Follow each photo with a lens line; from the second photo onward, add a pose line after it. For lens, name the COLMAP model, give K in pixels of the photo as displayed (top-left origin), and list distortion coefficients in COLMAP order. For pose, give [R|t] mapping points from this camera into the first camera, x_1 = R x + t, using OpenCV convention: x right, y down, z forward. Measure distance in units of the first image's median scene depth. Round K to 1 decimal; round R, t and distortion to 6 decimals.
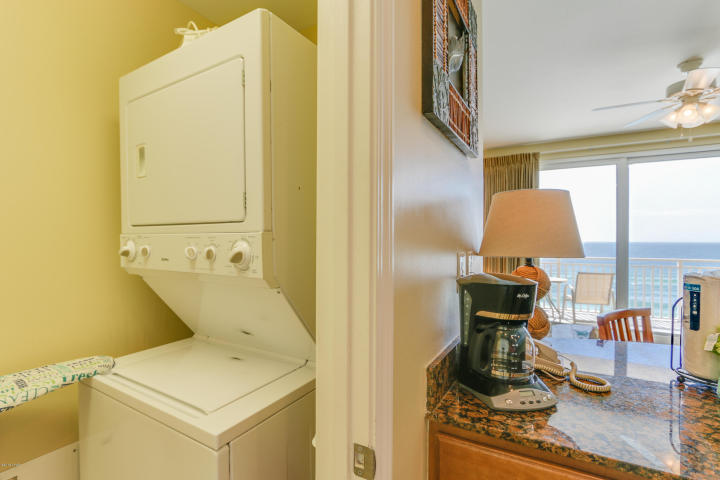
lens RADIAL K [[352.0, 0, 346.9], [0, 352.0, 241.6], [0, 0, 1]] dist [-0.001976, 0.000017]
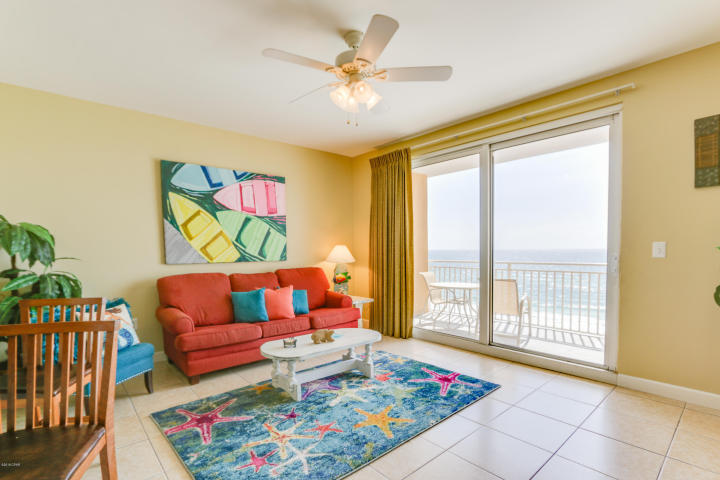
lens RADIAL K [[336.1, 0, 352.3], [0, 336.1, 267.4], [0, 0, 1]] dist [-0.019217, -0.000591]
pose [[0.949763, 0.004859, -0.312933, 0.672584], [0.010053, 0.998890, 0.046020, 0.019435], [0.312809, -0.046854, 0.948660, 0.095695]]
